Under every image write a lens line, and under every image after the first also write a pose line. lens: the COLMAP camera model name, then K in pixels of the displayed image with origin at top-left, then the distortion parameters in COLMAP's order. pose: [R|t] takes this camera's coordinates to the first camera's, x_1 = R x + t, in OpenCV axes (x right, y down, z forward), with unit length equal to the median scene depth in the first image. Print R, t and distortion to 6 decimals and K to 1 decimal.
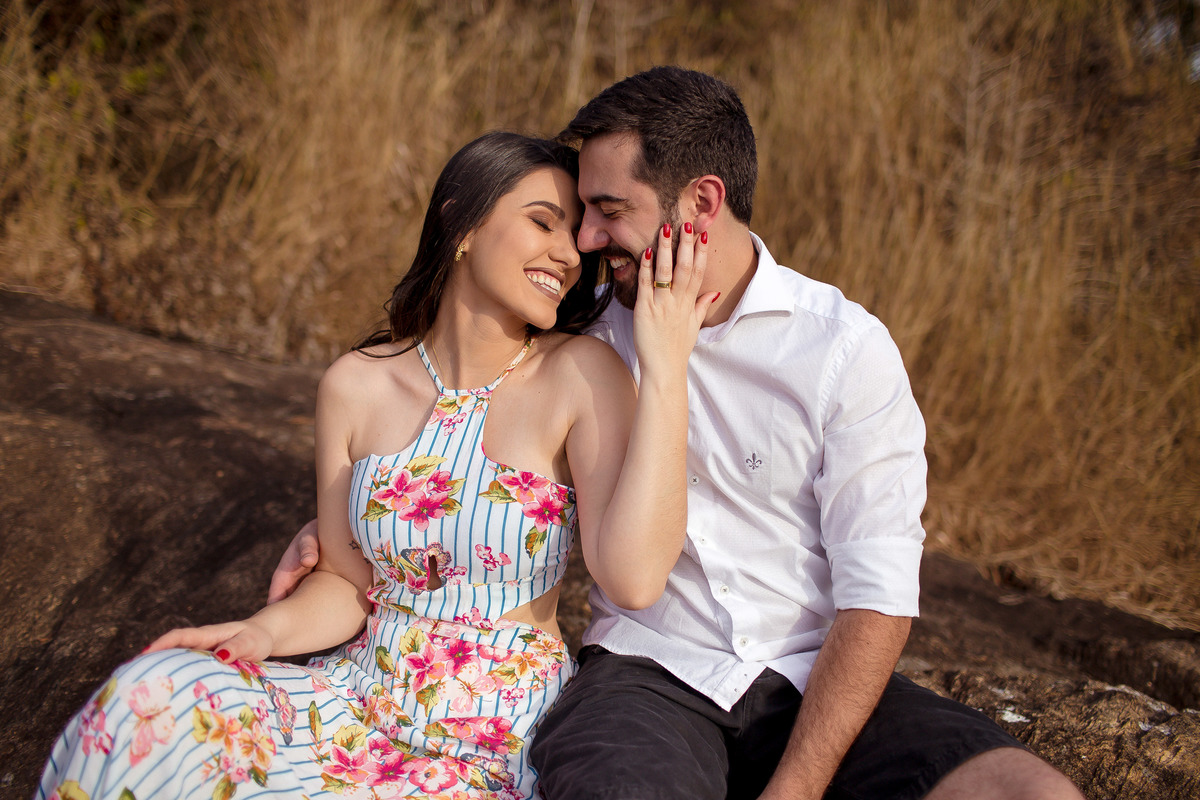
lens RADIAL K [[1143.4, 0, 595.1], [0, 1143.4, 389.3], [0, 0, 1]] dist [-0.072525, 0.113559]
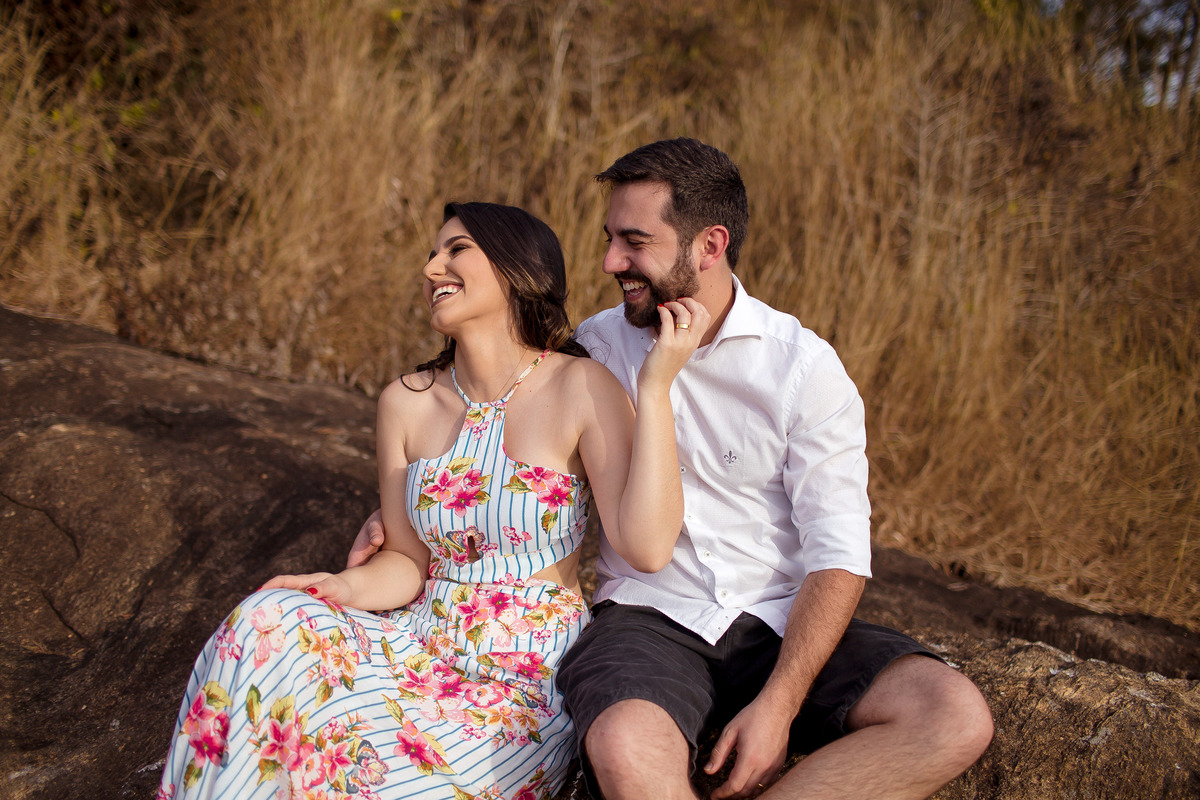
lens RADIAL K [[1166.6, 0, 600.0], [0, 1166.6, 400.0], [0, 0, 1]] dist [-0.013655, -0.024894]
pose [[0.999346, -0.008943, 0.035040, -0.031341], [0.009363, 0.999886, -0.011833, 0.014171], [-0.034930, 0.012153, 0.999316, -0.177800]]
